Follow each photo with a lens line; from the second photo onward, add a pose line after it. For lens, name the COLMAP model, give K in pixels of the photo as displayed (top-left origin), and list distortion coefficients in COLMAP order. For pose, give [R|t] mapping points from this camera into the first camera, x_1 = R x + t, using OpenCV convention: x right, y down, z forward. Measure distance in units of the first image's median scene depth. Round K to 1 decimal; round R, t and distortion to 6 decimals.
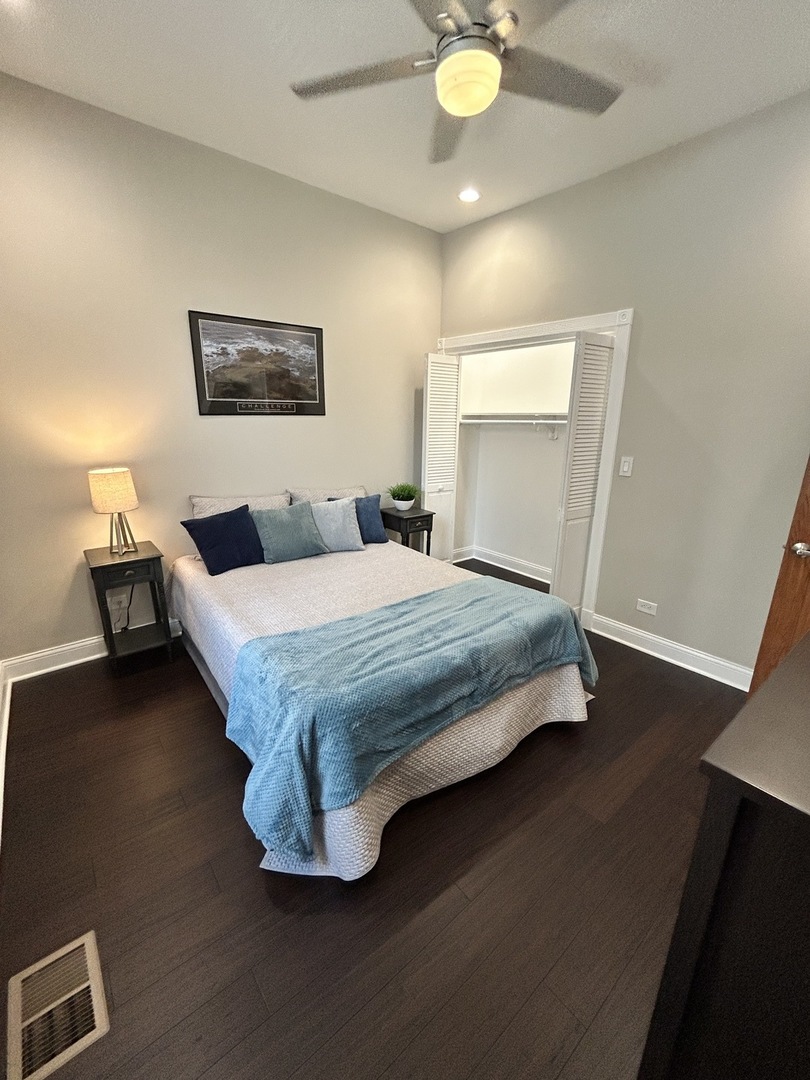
lens RADIAL K [[444.7, 0, 405.0], [0, 444.7, 540.0], [0, 0, 1]] dist [-0.000535, -0.000201]
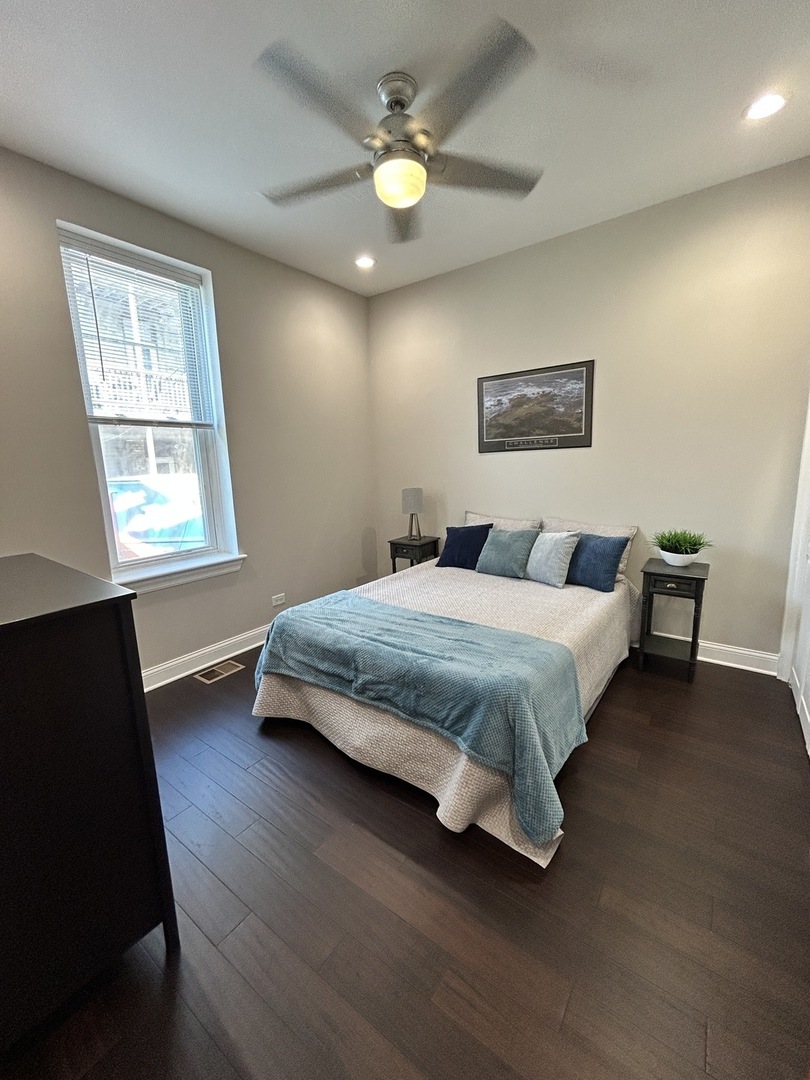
lens RADIAL K [[444.7, 0, 405.0], [0, 444.7, 540.0], [0, 0, 1]] dist [-0.000535, -0.000201]
pose [[0.240662, 0.151527, -0.958708, 0.783736], [-0.227117, 0.969109, 0.096158, -0.101304], [0.943663, 0.194598, 0.267642, 0.468436]]
